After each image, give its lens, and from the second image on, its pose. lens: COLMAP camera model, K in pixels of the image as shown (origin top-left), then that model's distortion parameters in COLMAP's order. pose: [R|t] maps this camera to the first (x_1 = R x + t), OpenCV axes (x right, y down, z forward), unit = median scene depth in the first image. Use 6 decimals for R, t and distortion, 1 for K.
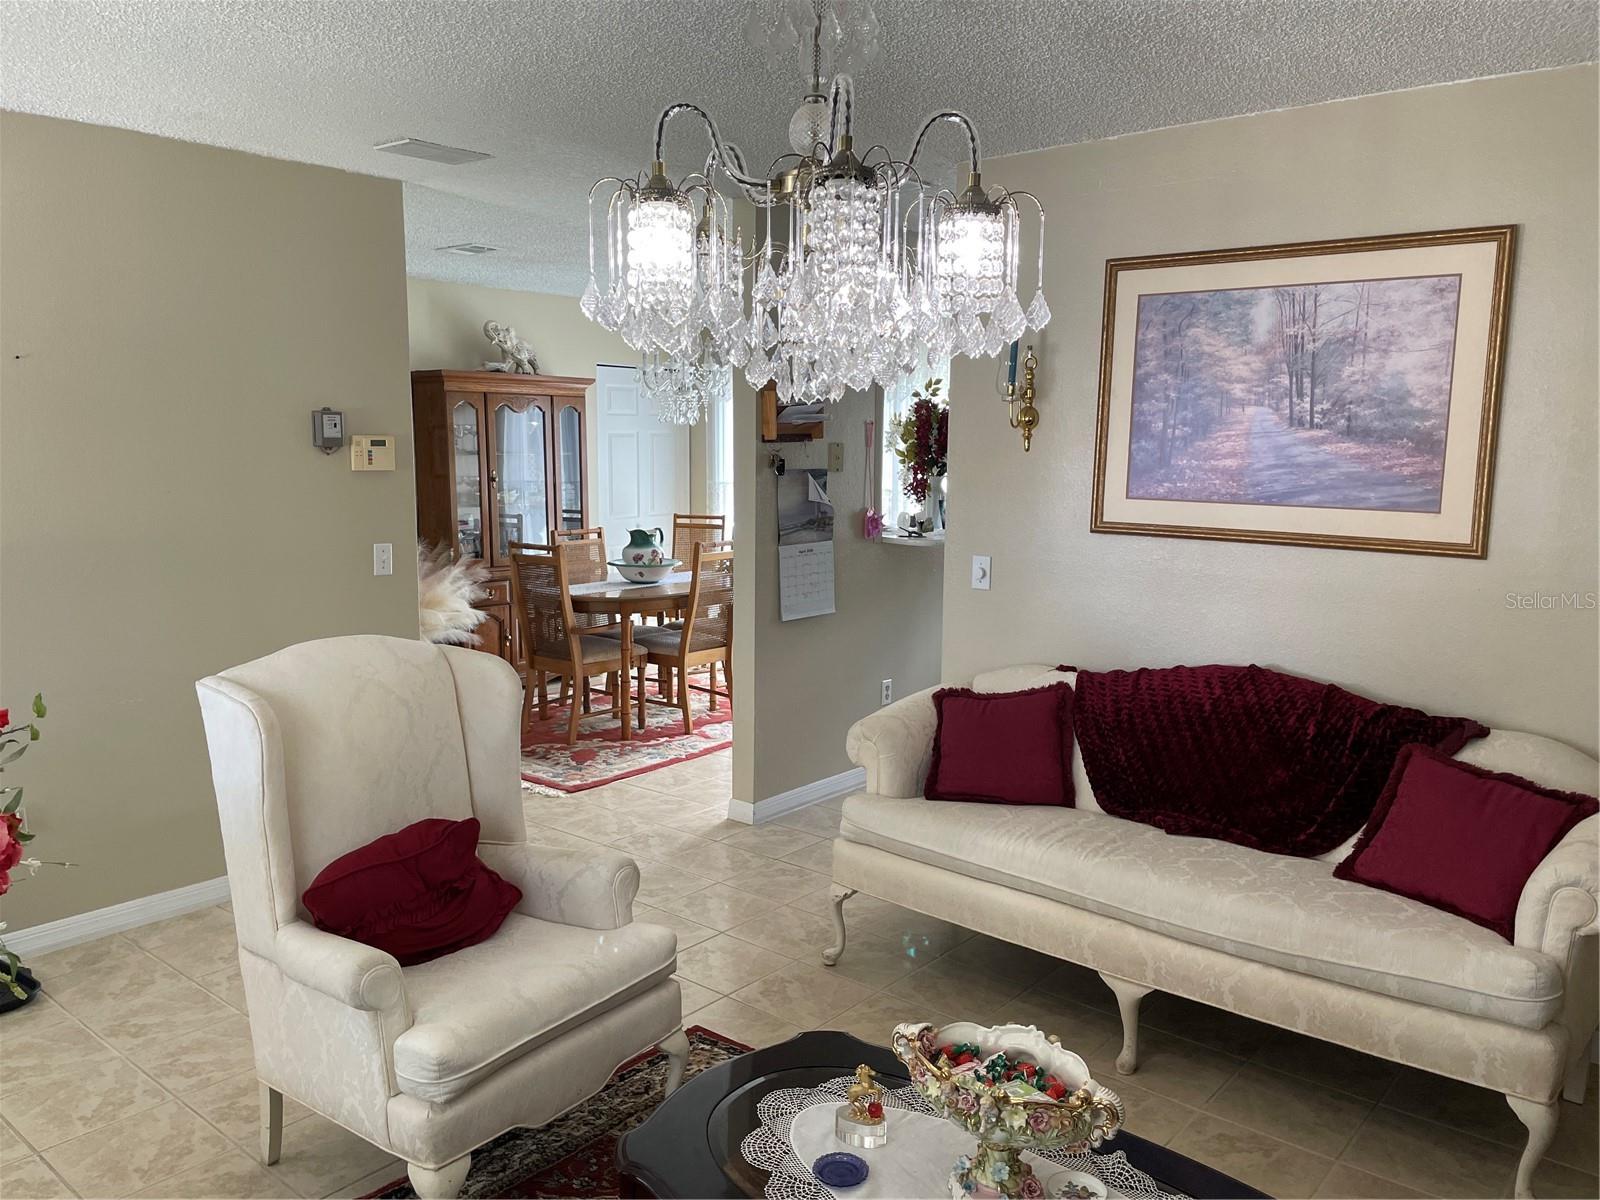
lens RADIAL K [[1209.4, 0, 776.8], [0, 1209.4, 603.3], [0, 0, 1]] dist [0.052406, -0.078575]
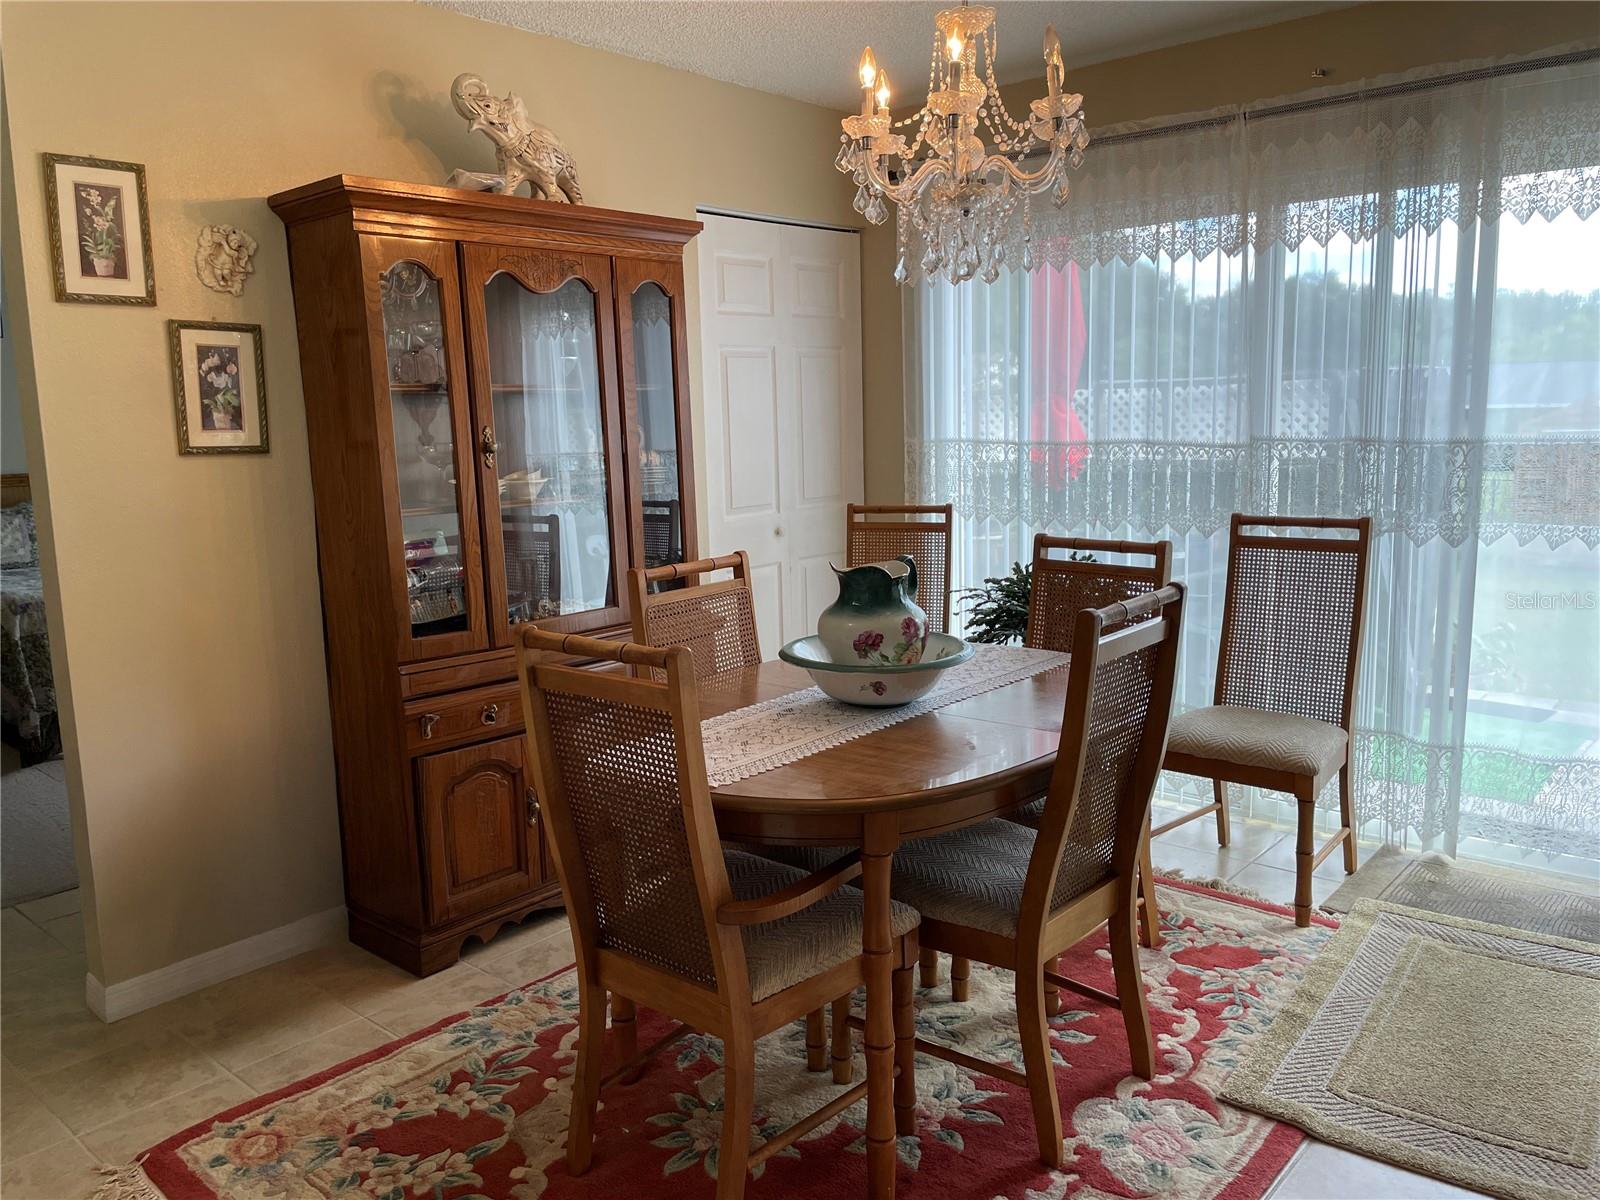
lens RADIAL K [[1209.4, 0, 792.6], [0, 1209.4, 596.0], [0, 0, 1]] dist [0.052406, -0.078575]
pose [[0.999271, -0.030673, -0.022744, -0.127504], [0.031101, 0.999341, 0.018702, -0.058985], [0.022156, -0.019396, 0.999566, 0.622931]]
